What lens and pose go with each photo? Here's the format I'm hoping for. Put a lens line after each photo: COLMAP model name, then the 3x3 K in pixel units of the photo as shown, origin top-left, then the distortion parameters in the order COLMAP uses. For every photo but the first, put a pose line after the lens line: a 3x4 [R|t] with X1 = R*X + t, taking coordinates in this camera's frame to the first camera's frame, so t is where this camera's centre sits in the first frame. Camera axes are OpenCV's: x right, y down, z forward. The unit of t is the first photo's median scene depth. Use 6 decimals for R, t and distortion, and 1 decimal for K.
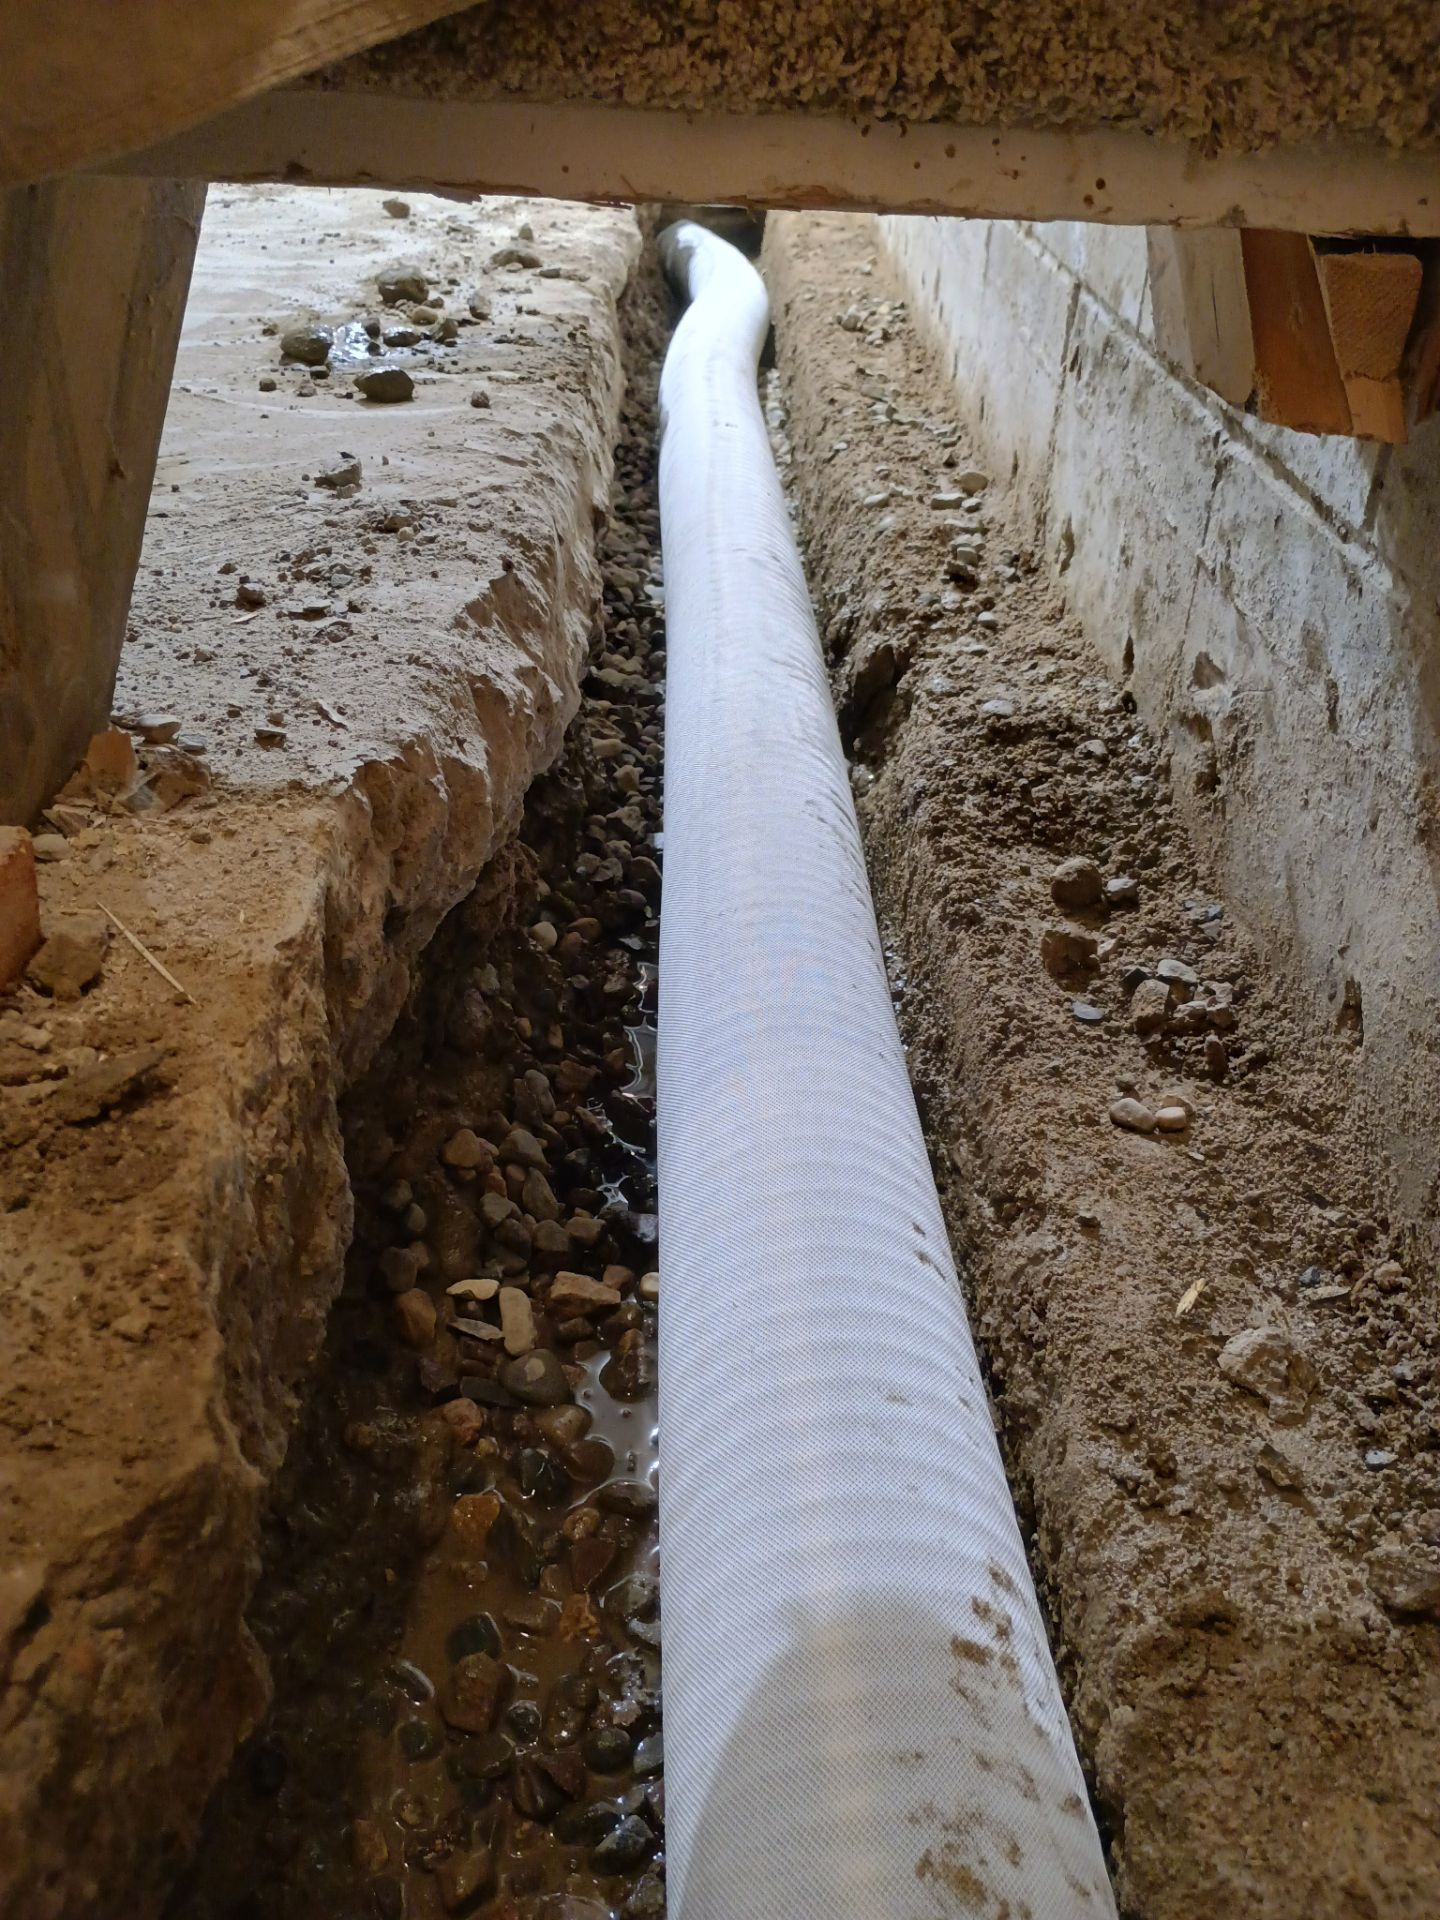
lens RADIAL K [[1652.1, 0, 671.0], [0, 1652.1, 995.1], [0, 0, 1]] dist [0.037027, -0.007946]
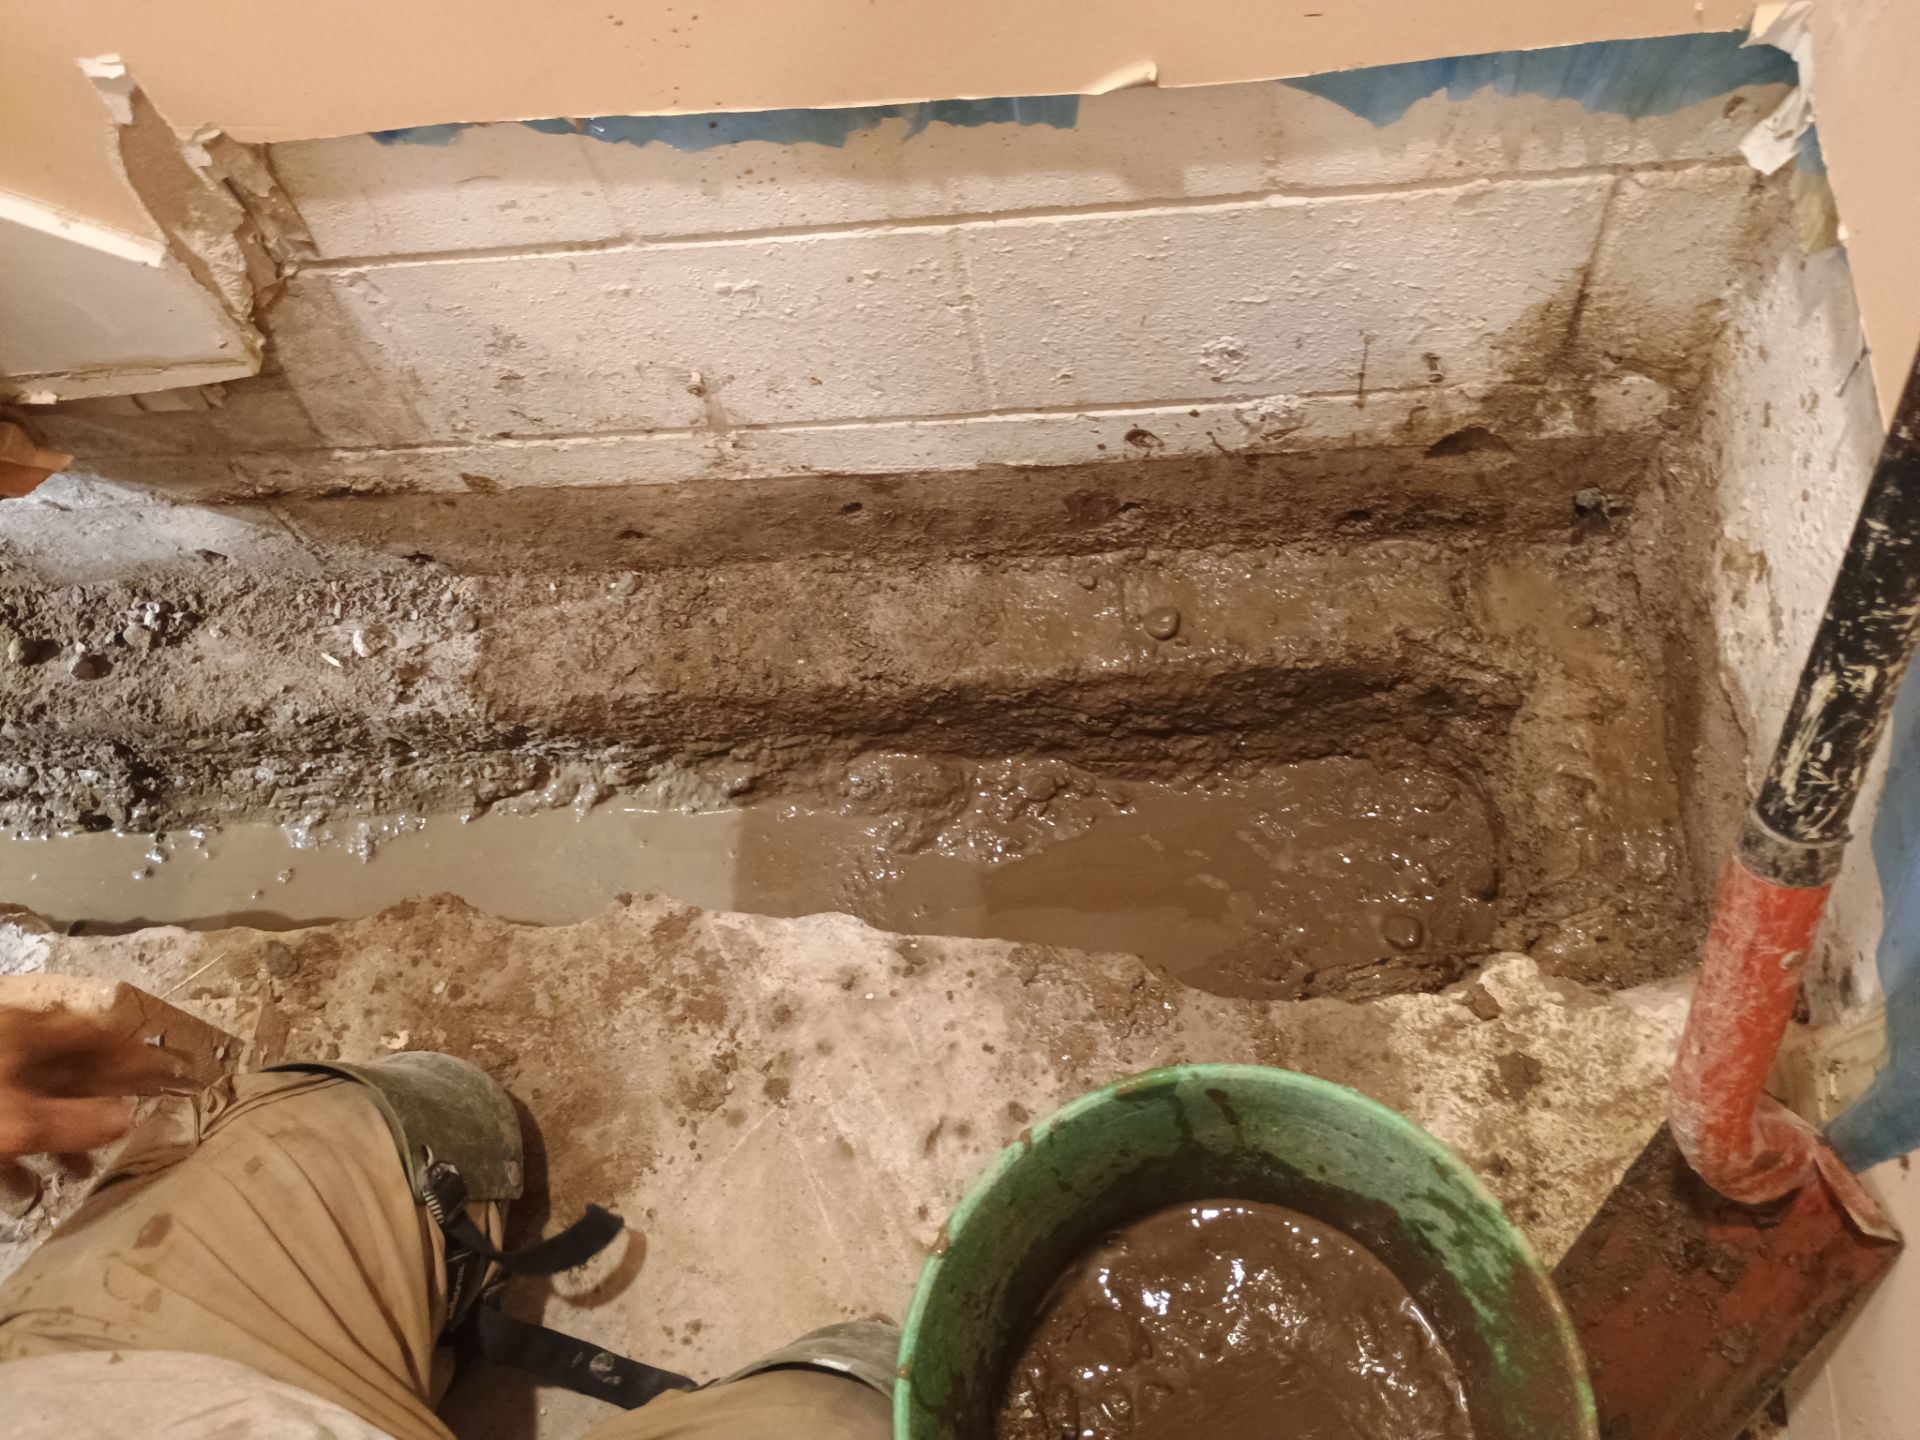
lens RADIAL K [[1739.5, 0, 962.7], [0, 1739.5, 755.9], [0, 0, 1]] dist [0.057731, -0.086686]
pose [[0.022130, -0.920232, 0.390746, -0.782878], [0.659357, 0.307225, 0.686193, -0.903172], [-0.751504, 0.242456, 0.613561, -1.219698]]
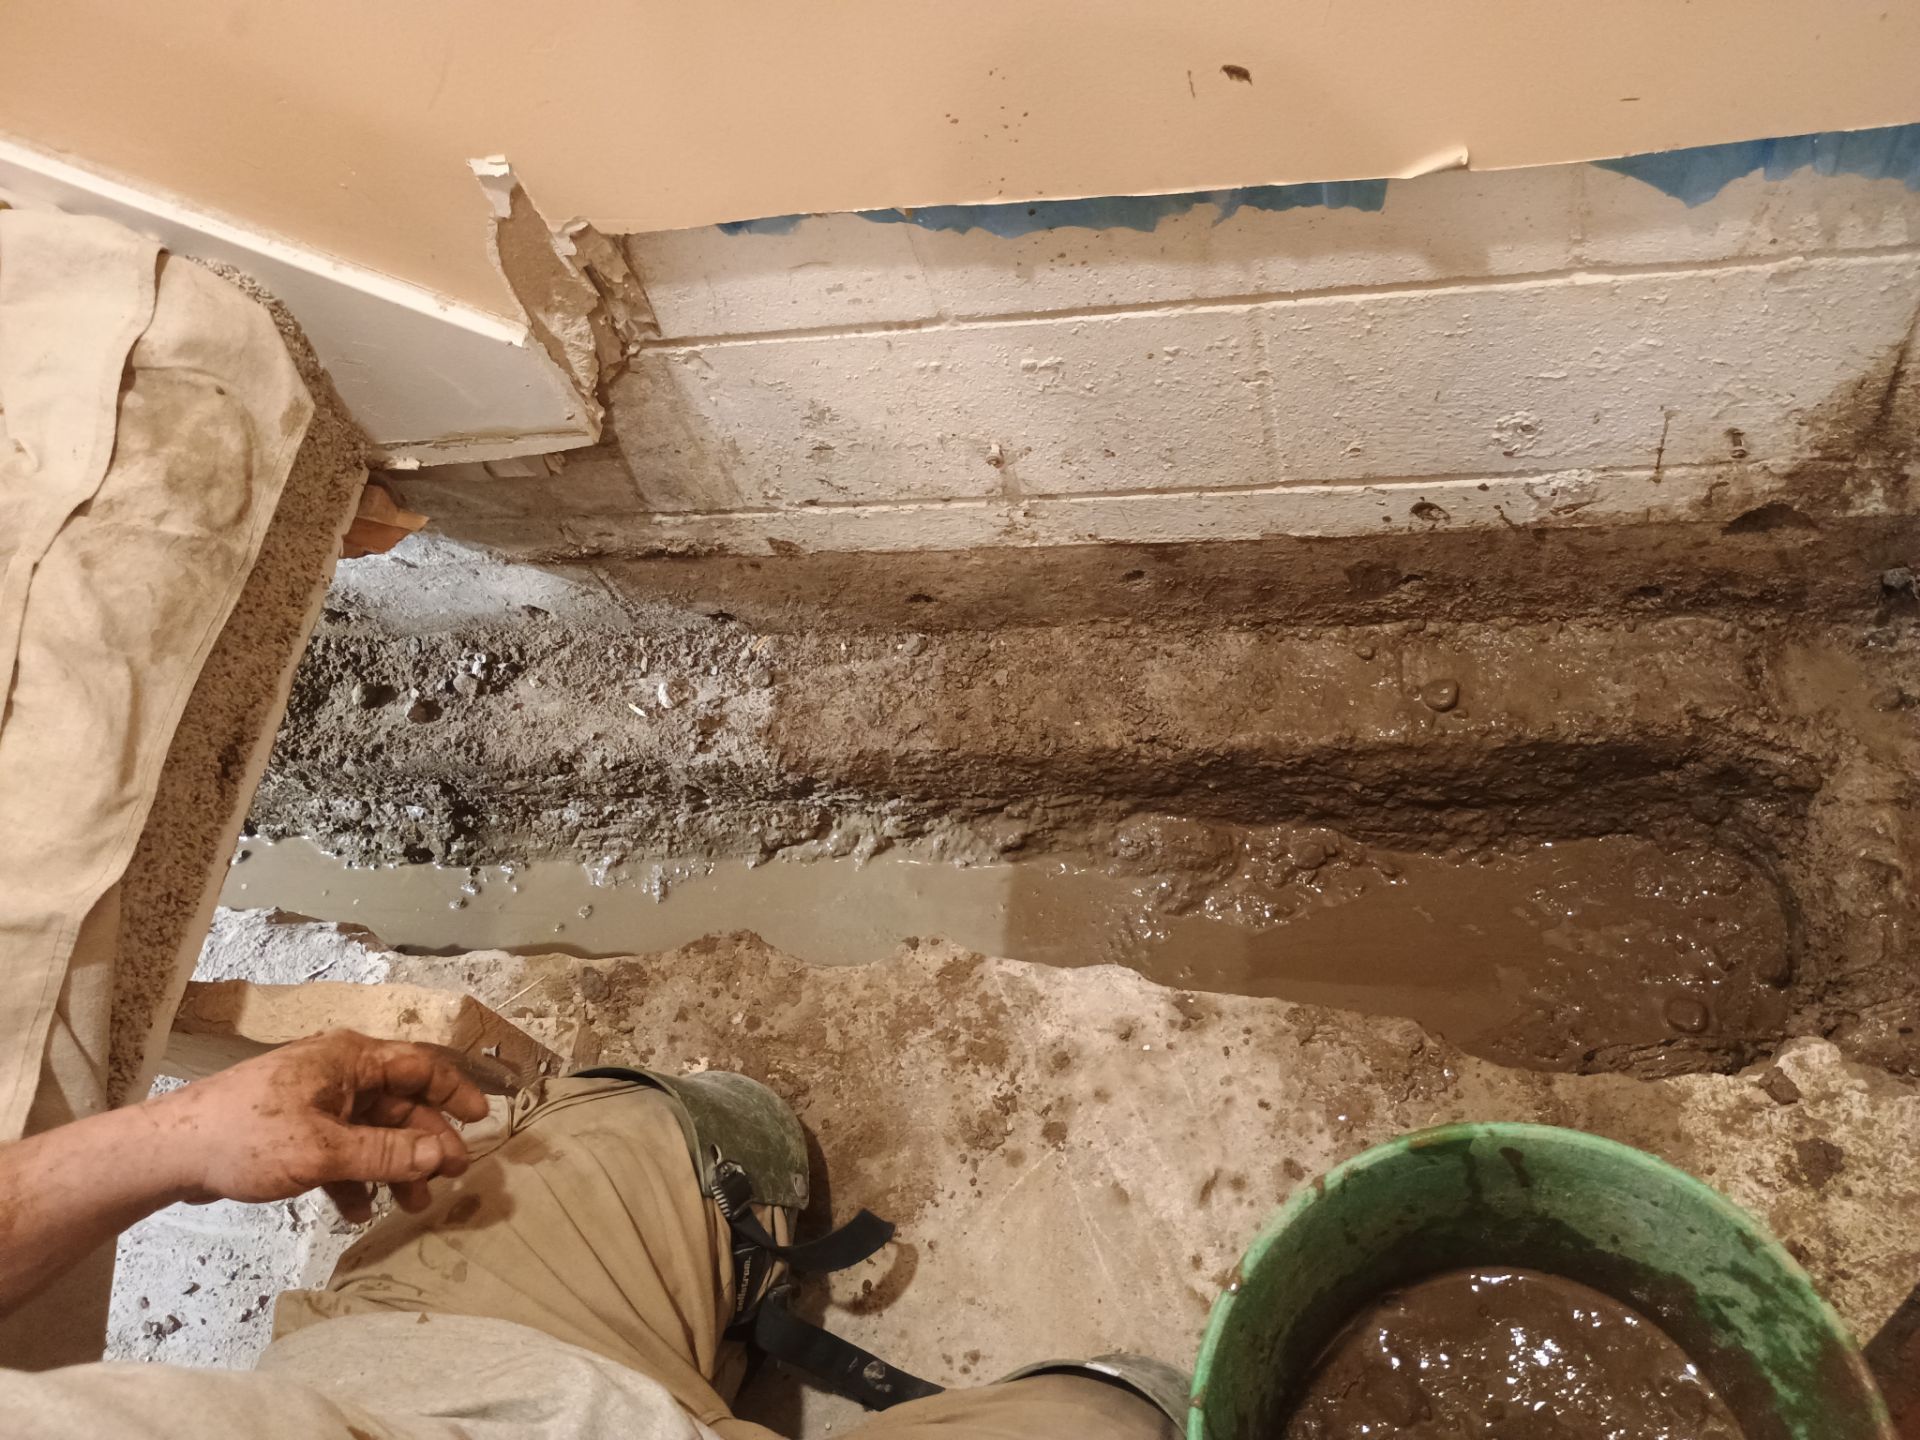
lens RADIAL K [[1742.4, 0, 960.9], [0, 1742.4, 768.5], [0, 0, 1]] dist [0.059486, -0.100001]
pose [[0.106036, -0.904028, 0.414113, -0.832030], [0.731773, 0.352917, 0.583059, -0.986709], [-0.673249, 0.241212, 0.698965, -1.216119]]
